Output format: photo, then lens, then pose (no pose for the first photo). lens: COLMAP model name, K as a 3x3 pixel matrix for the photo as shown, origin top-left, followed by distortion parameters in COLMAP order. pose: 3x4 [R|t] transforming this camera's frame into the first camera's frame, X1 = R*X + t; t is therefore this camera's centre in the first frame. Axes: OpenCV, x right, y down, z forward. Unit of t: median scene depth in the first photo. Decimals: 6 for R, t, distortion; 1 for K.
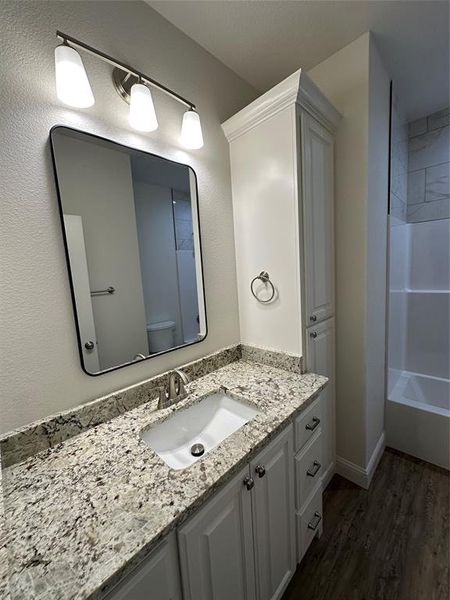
lens RADIAL K [[227.5, 0, 225.0], [0, 227.5, 300.0], [0, 0, 1]] dist [-0.013558, 0.000010]
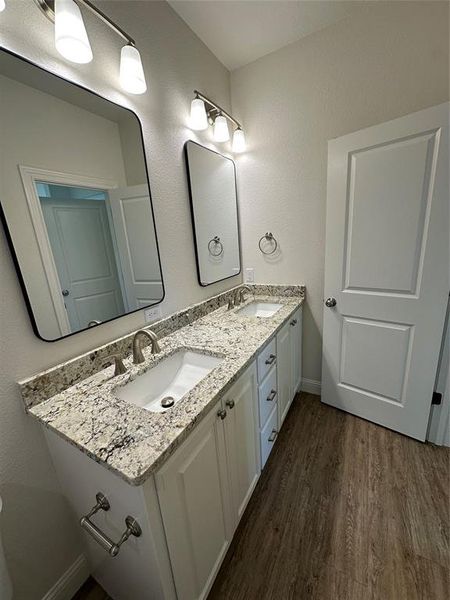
lens RADIAL K [[245.0, 0, 227.3], [0, 245.0, 282.3], [0, 0, 1]] dist [0.000142, 0.000128]
pose [[0.960617, -0.028836, 0.276374, -0.198877], [0.010375, 0.997629, 0.068028, 0.034536], [-0.277680, -0.062482, 0.958639, -0.191698]]
